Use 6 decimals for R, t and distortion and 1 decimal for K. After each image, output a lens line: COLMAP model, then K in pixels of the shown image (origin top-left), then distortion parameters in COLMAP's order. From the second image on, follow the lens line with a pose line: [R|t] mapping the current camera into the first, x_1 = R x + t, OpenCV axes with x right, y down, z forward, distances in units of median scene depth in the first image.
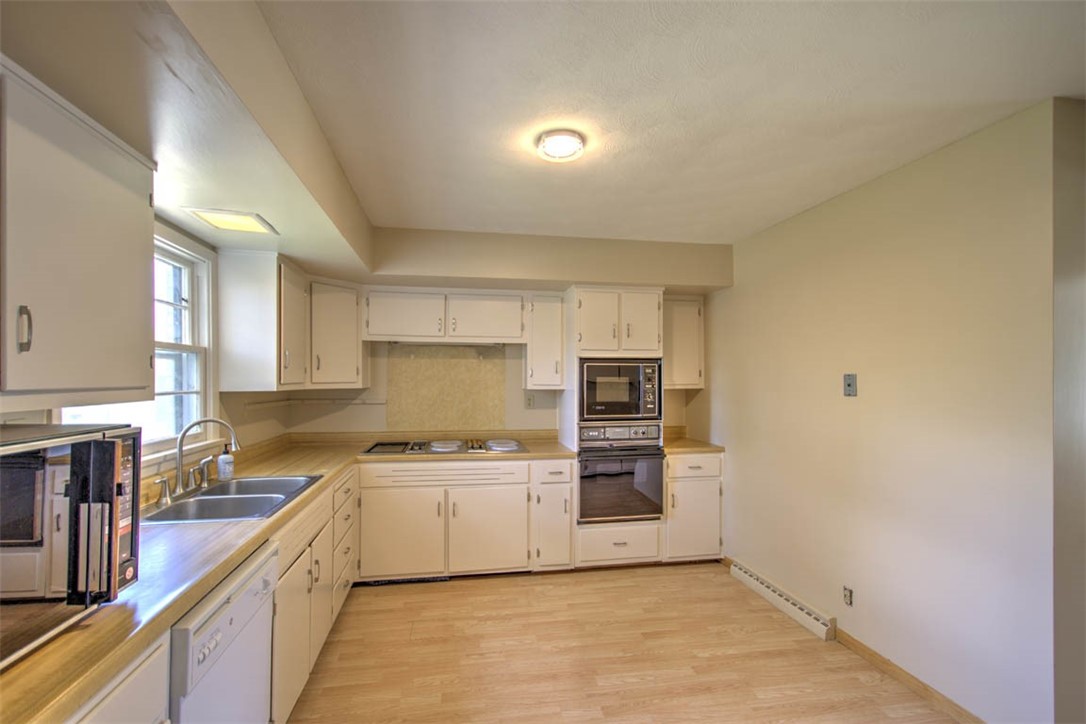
lens RADIAL K [[477.6, 0, 541.5], [0, 477.6, 374.7], [0, 0, 1]] dist [0.011993, 0.000103]
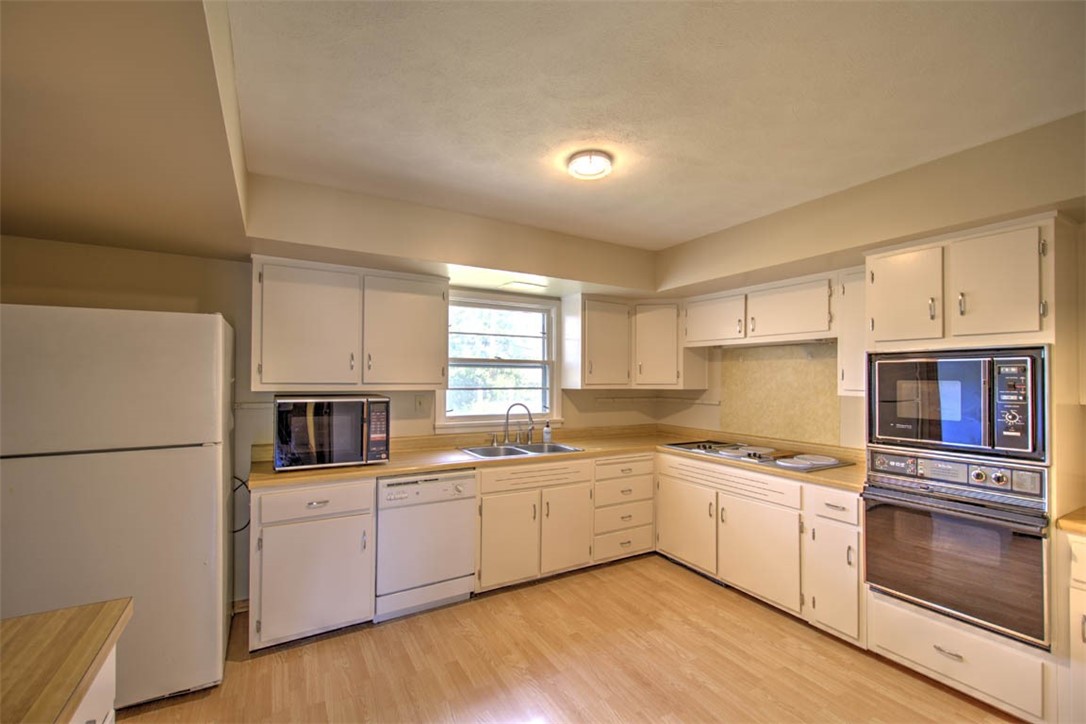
lens RADIAL K [[468.0, 0, 543.7], [0, 468.0, 368.9], [0, 0, 1]] dist [0.012071, -0.000016]
pose [[0.341799, -0.018976, -0.939581, 0.566028], [0.000225, 0.999798, -0.020111, 0.001965], [0.939773, 0.006662, 0.341734, 0.303837]]
